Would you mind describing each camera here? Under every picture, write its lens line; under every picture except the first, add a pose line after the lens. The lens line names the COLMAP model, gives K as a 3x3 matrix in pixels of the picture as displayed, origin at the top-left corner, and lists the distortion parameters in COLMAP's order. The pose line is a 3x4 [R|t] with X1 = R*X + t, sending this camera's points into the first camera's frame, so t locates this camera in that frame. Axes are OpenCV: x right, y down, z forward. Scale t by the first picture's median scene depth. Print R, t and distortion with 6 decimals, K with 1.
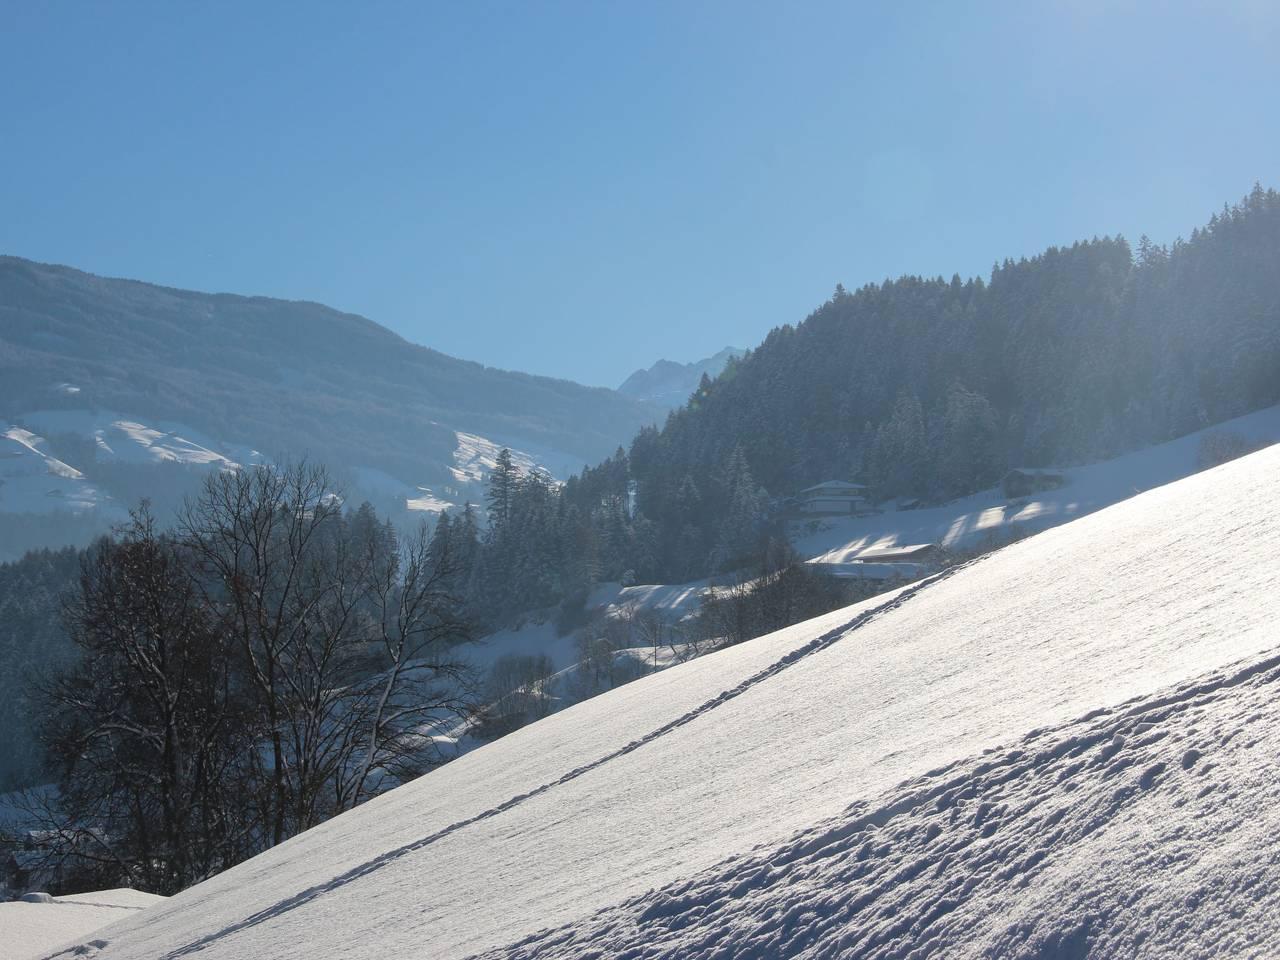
lens RADIAL K [[2946.3, 0, 650.0], [0, 2946.3, 489.4], [0, 0, 1]] dist [0.347333, 0.000000]
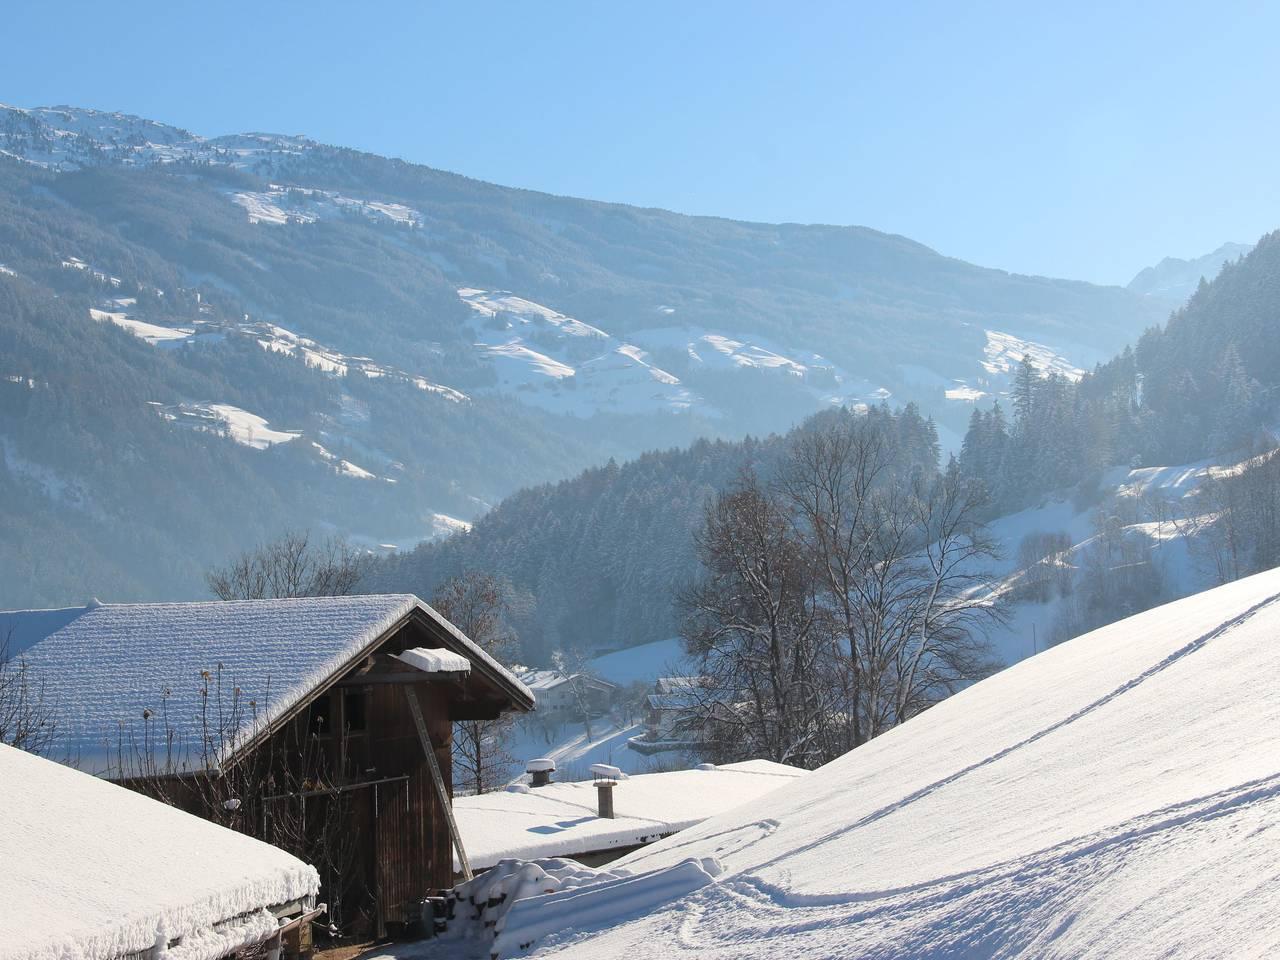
lens RADIAL K [[2946.3, 0, 645.2], [0, 2946.3, 470.1], [0, 0, 1]] dist [0.347333, 0.000000]
pose [[0.982261, -0.026397, -0.185652, 0.020453], [0.038553, 0.997320, 0.062174, -0.047732], [0.183514, -0.068228, 0.980647, -0.202313]]
